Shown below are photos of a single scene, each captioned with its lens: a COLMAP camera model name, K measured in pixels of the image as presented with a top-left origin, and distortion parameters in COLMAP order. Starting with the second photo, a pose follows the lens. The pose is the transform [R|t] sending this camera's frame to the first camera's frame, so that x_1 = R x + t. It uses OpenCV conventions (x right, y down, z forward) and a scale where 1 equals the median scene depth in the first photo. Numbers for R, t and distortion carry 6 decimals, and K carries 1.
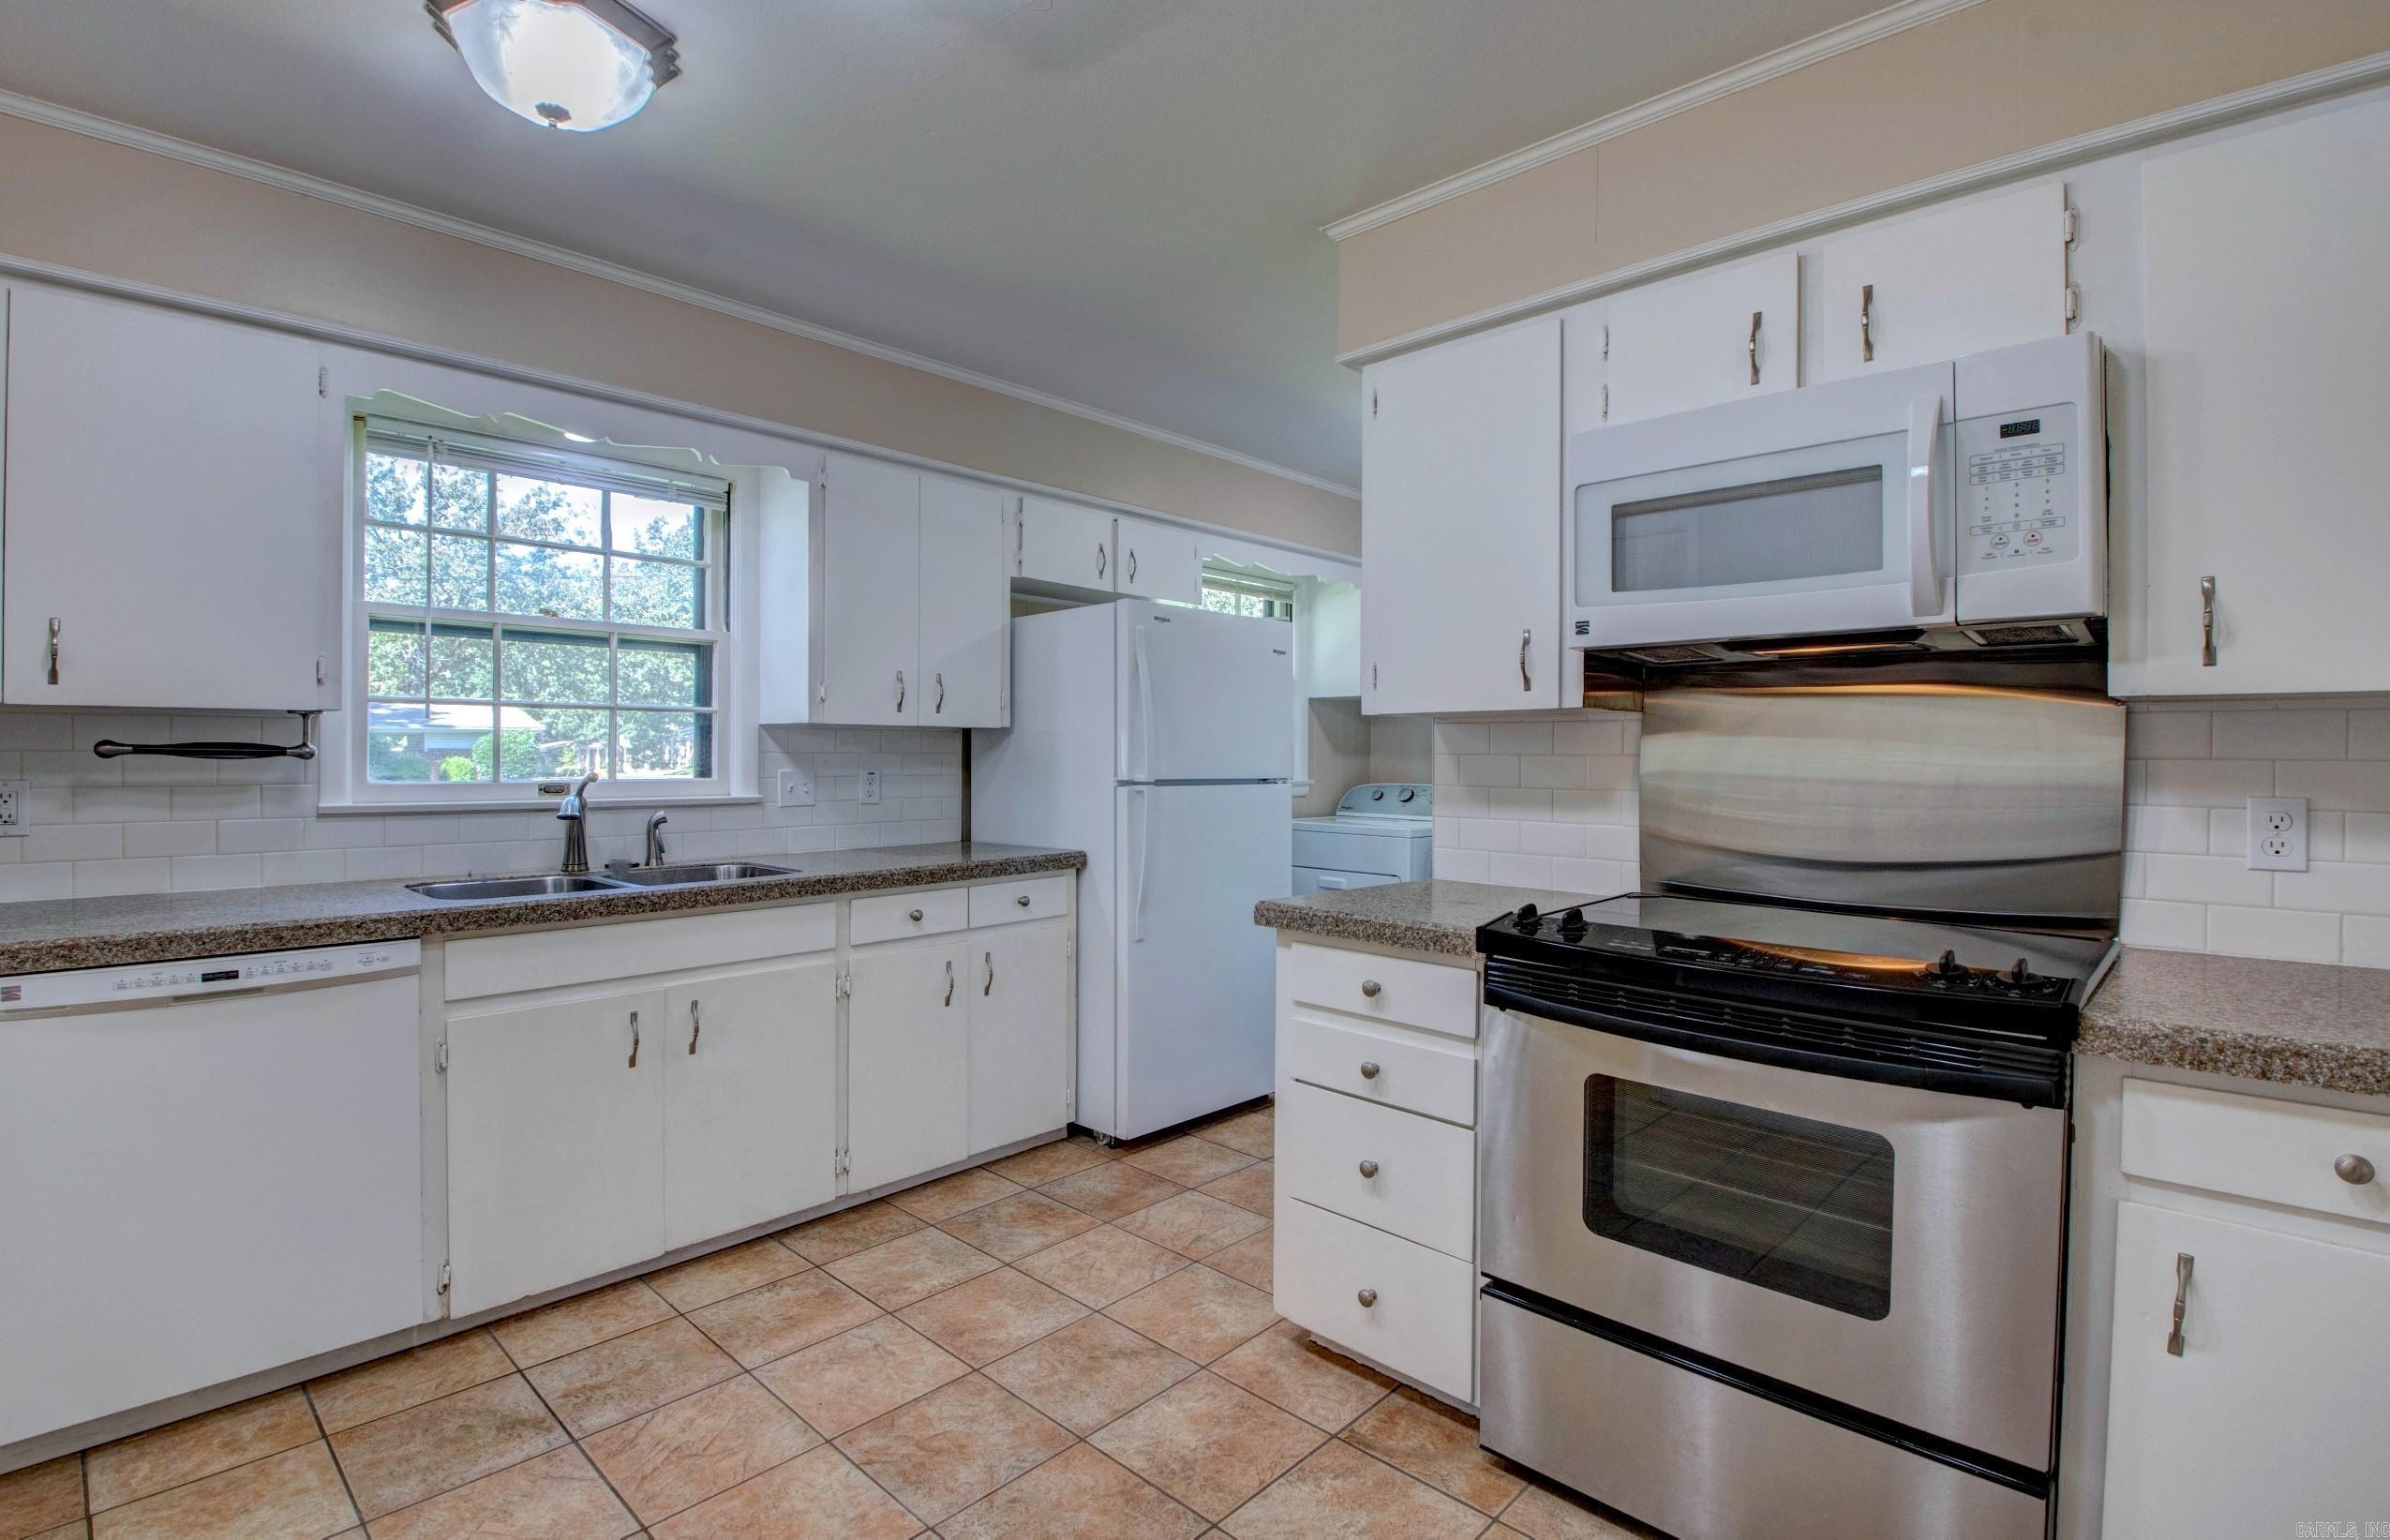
lens RADIAL K [[1117.7, 0, 1197.7], [0, 1117.7, 757.2], [0, 0, 1]] dist [0.000271, -0.009781]
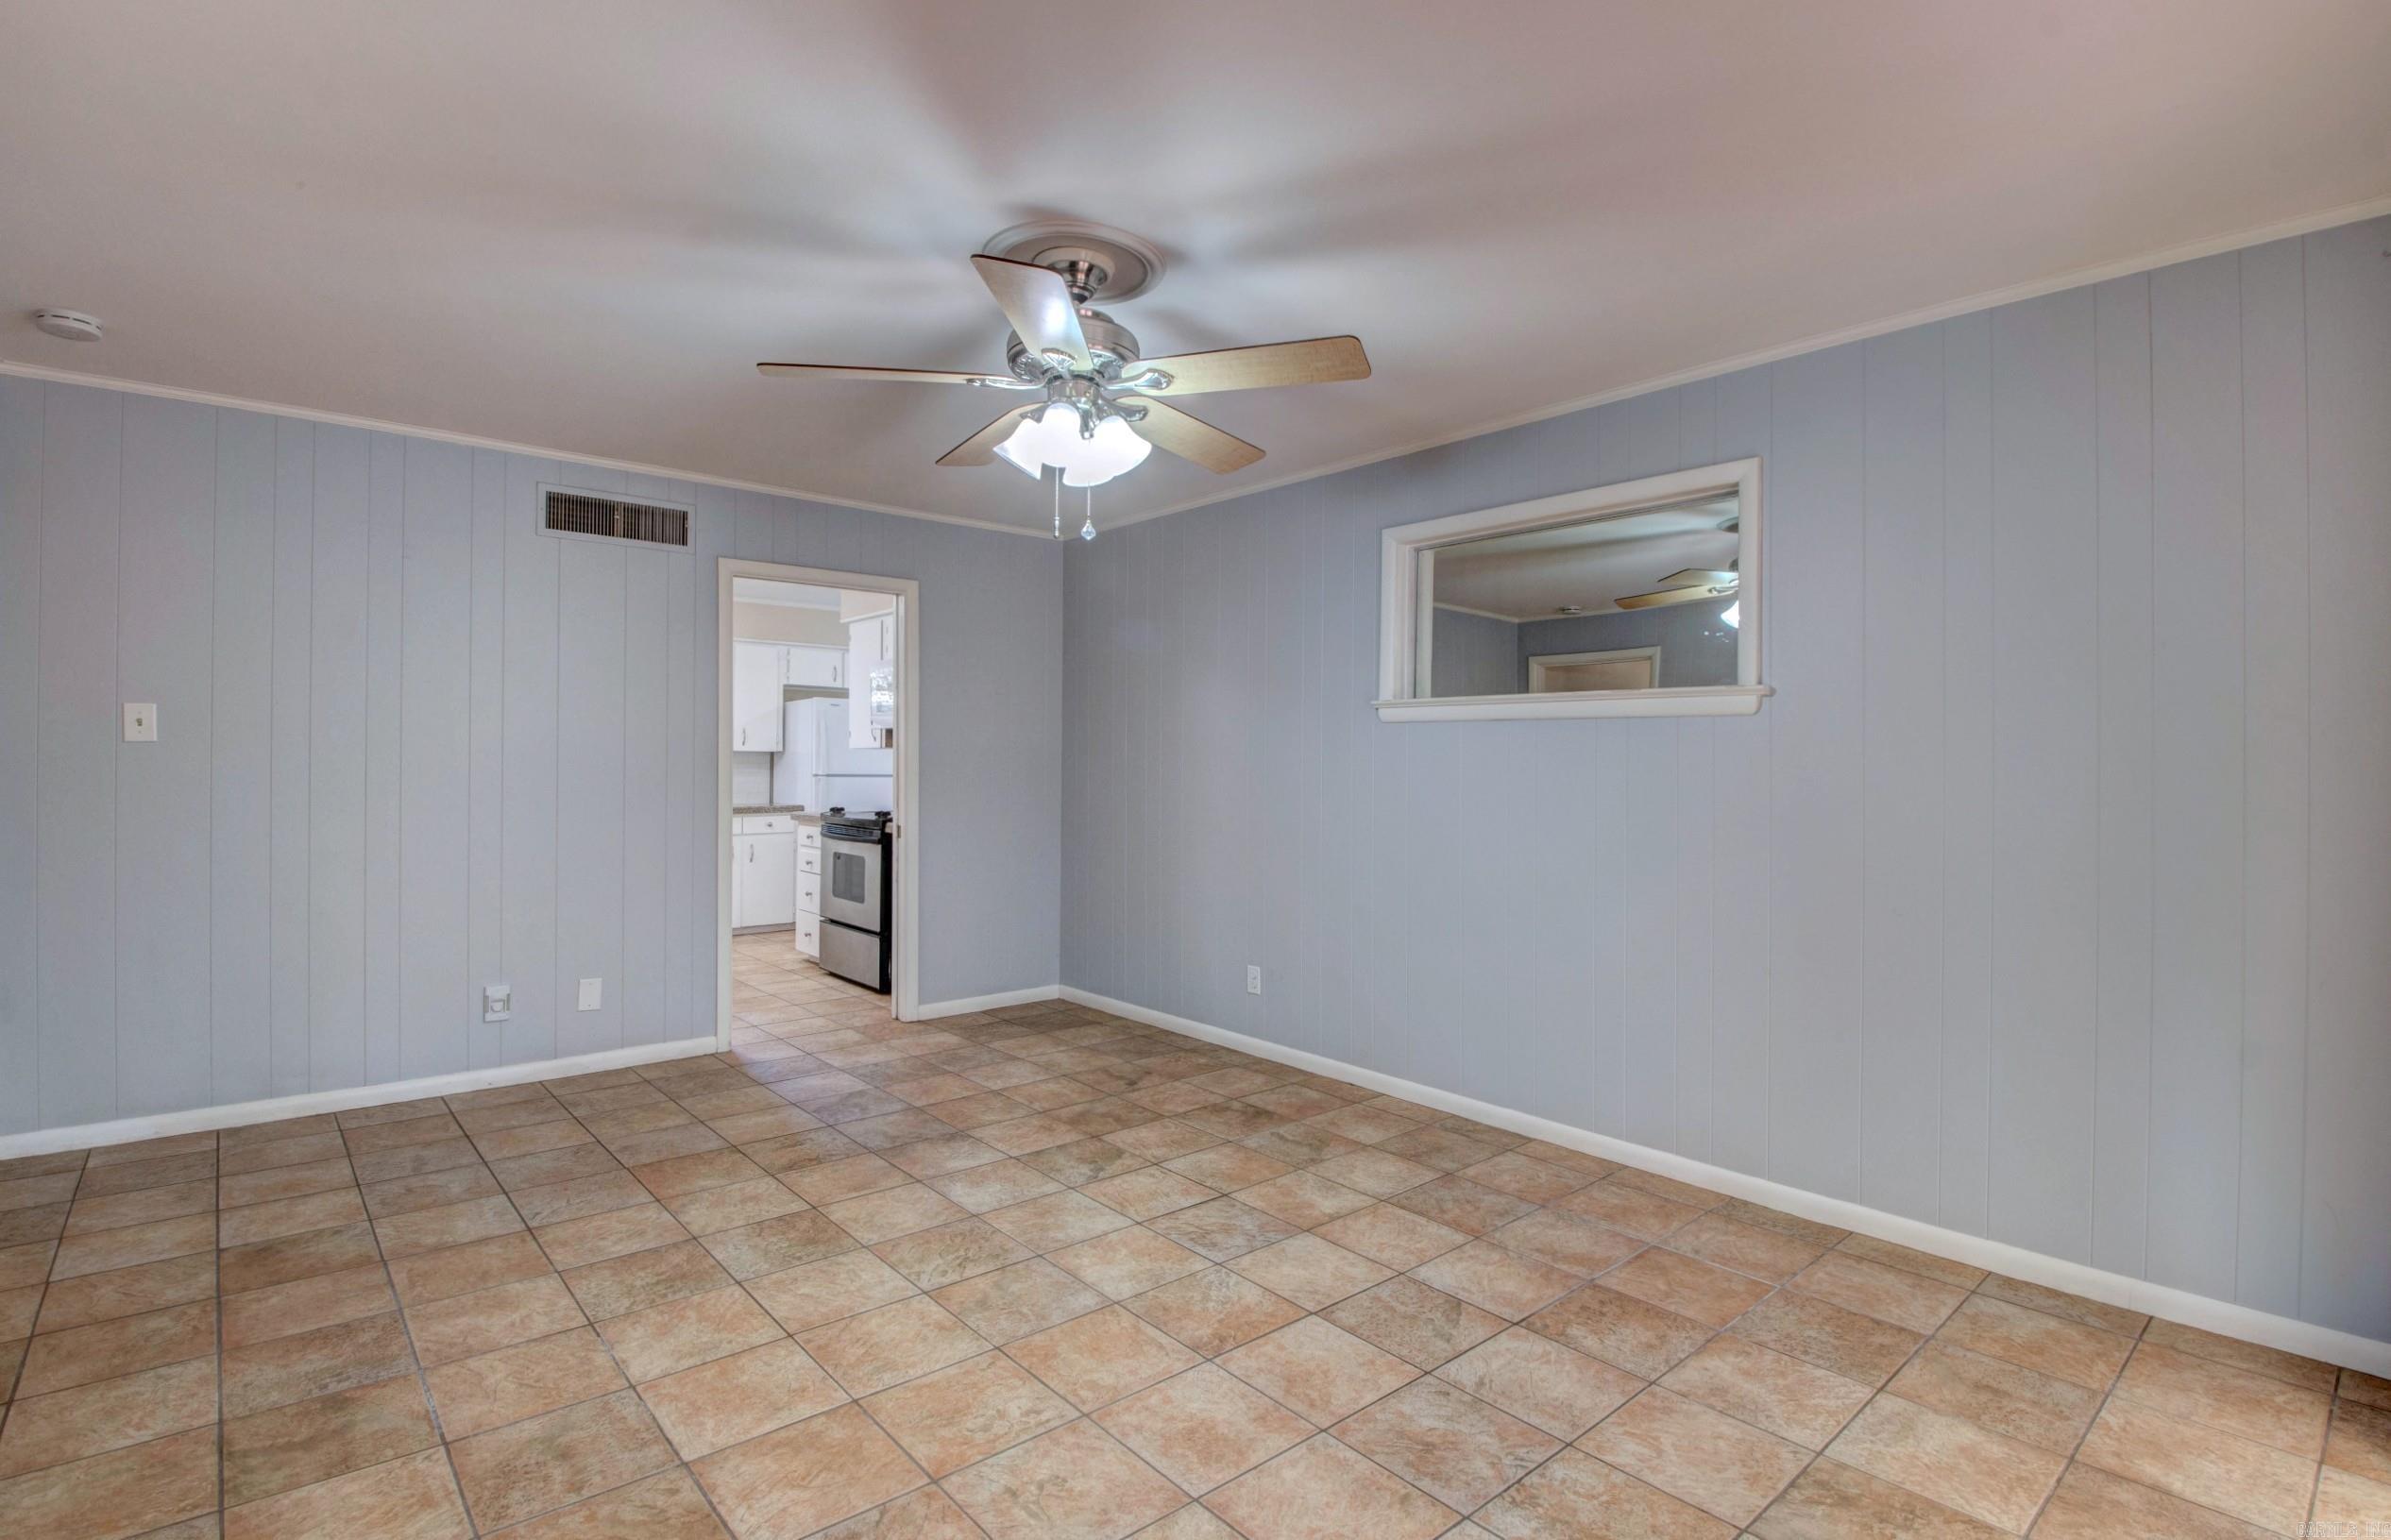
lens RADIAL K [[1119.7, 0, 1179.1], [0, 1119.7, 767.9], [0, 0, 1]] dist [0.009832, -0.018533]
pose [[0.993590, 0.000379, -0.113044, 1.170363], [-0.000553, 0.999999, -0.001506, 0.013500], [0.113044, 0.001559, 0.993589, -1.536943]]
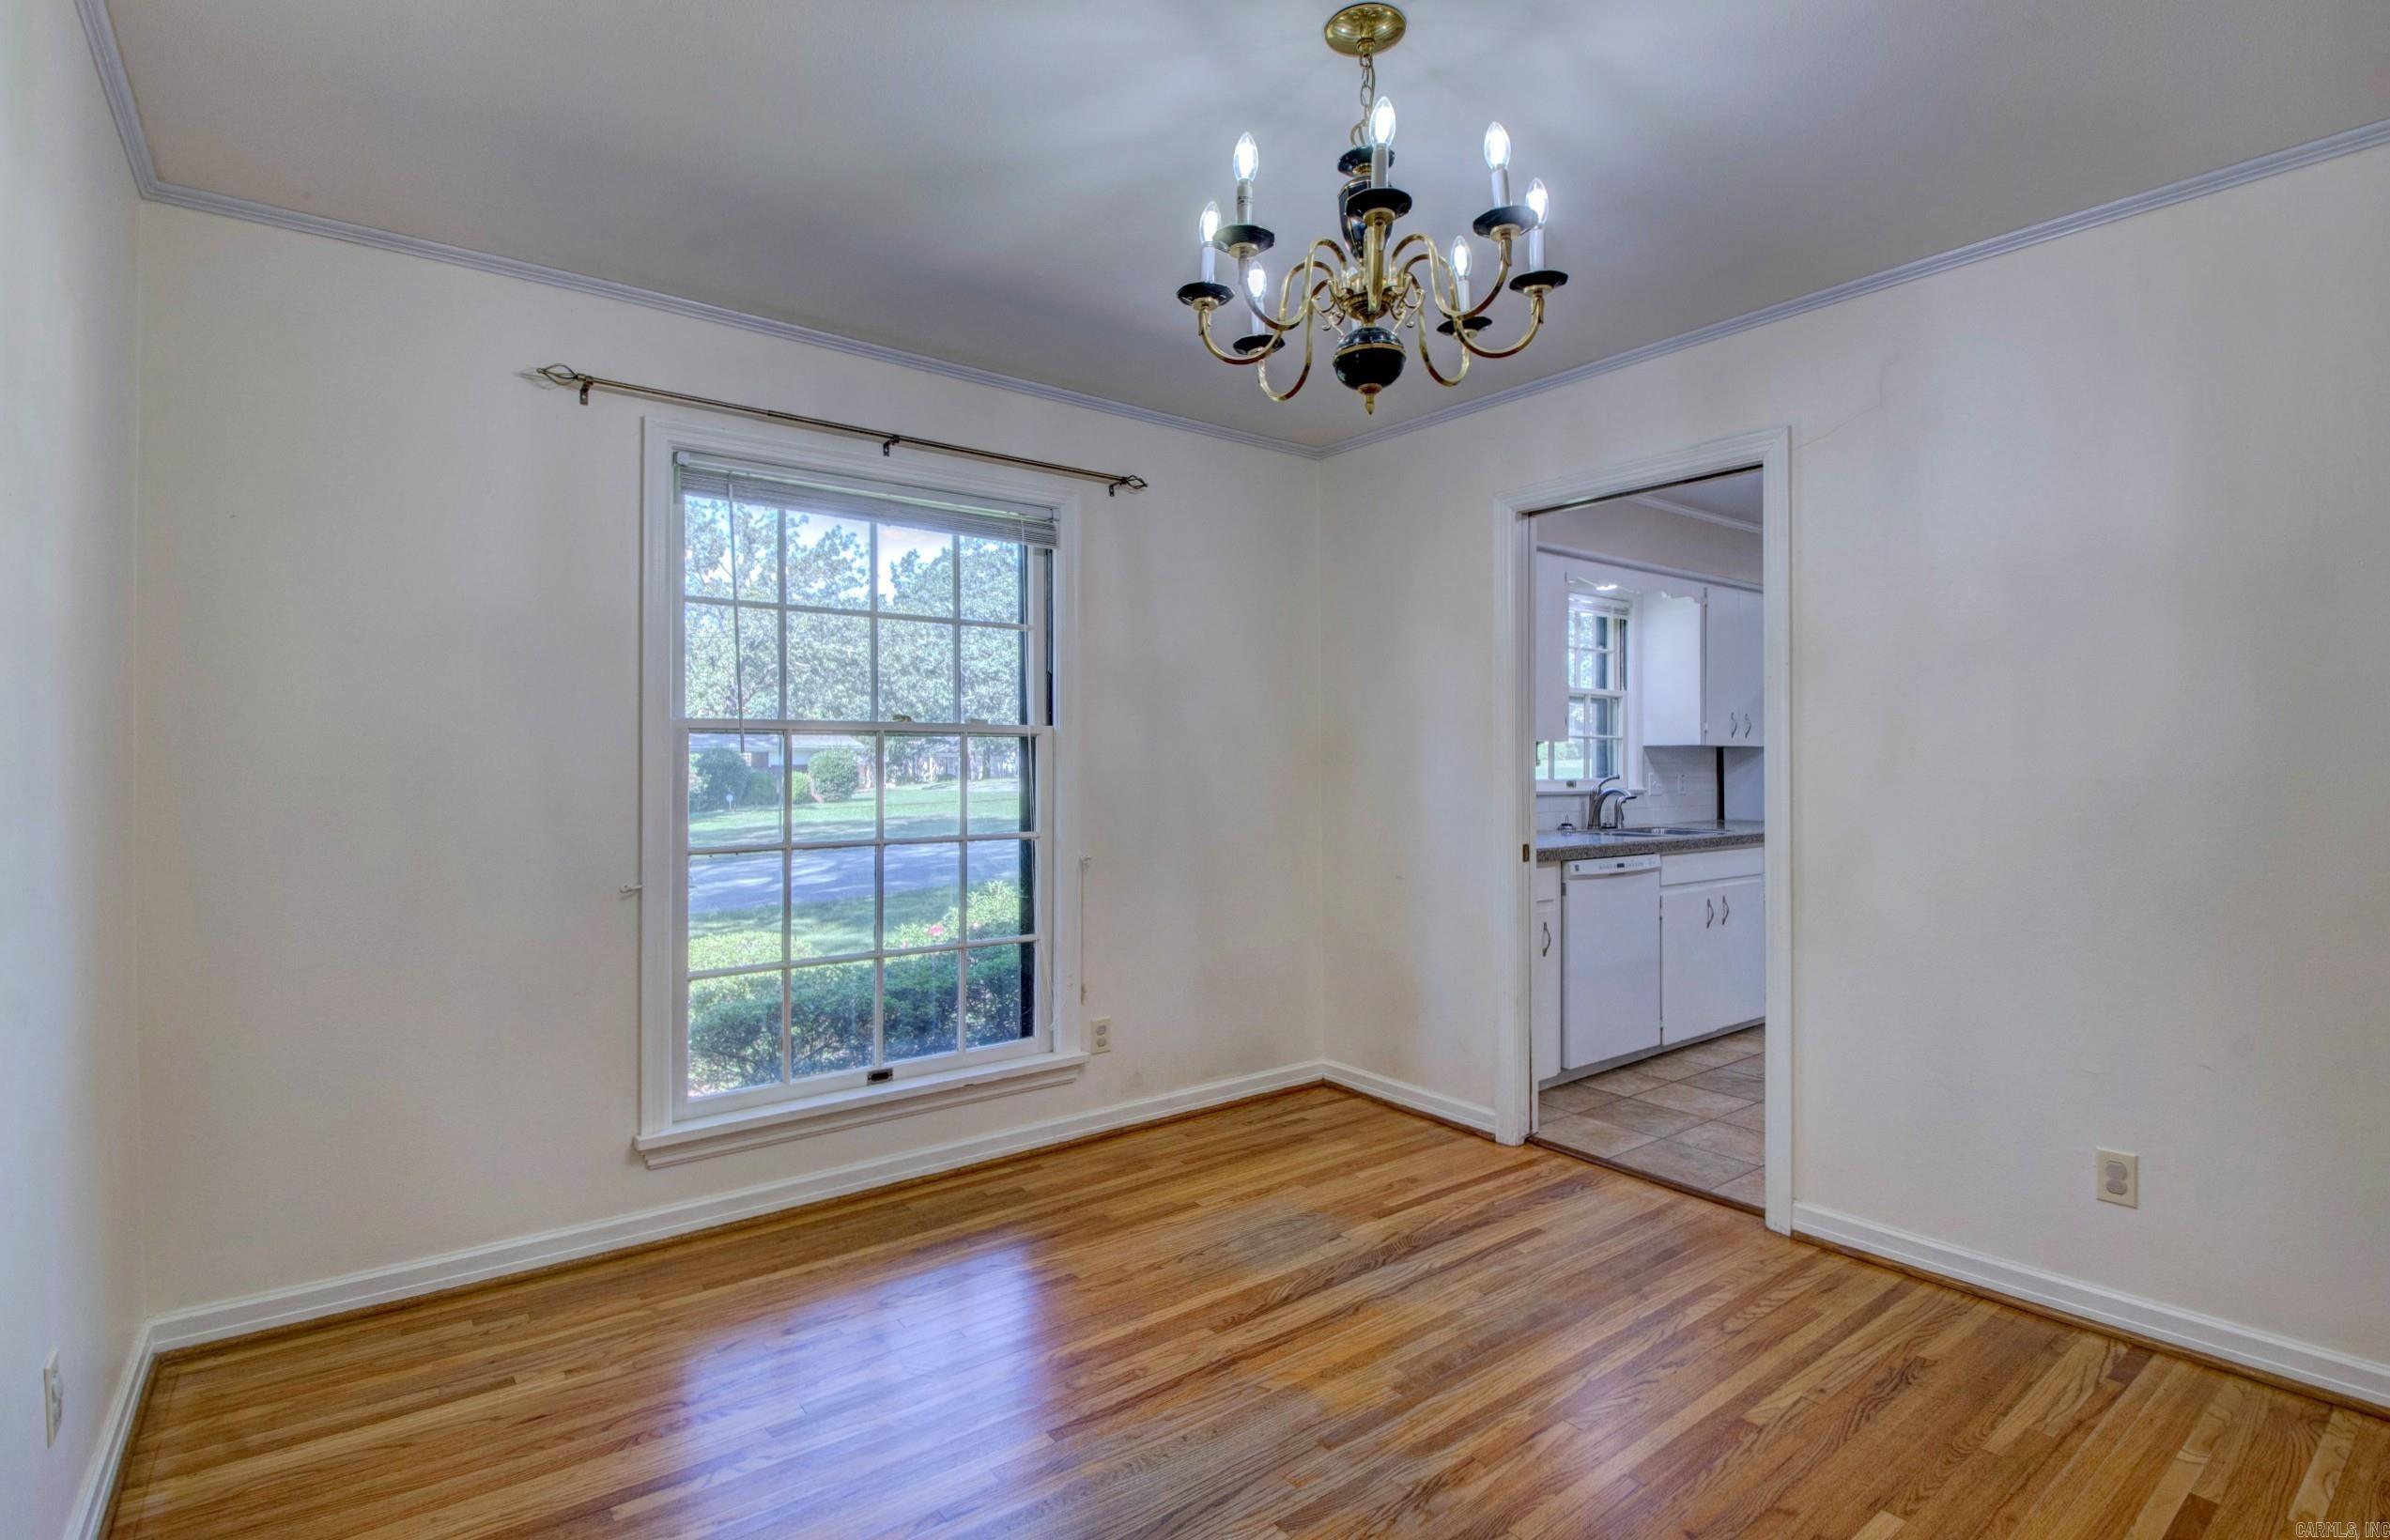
lens RADIAL K [[1119.3, 0, 1204.5], [0, 1119.3, 753.3], [0, 0, 1]] dist [0.009832, -0.018533]
pose [[0.987222, -0.005078, -0.159268, -0.937833], [0.002435, 0.999856, -0.016785, 0.009413], [0.159331, 0.016183, 0.987093, -0.910865]]
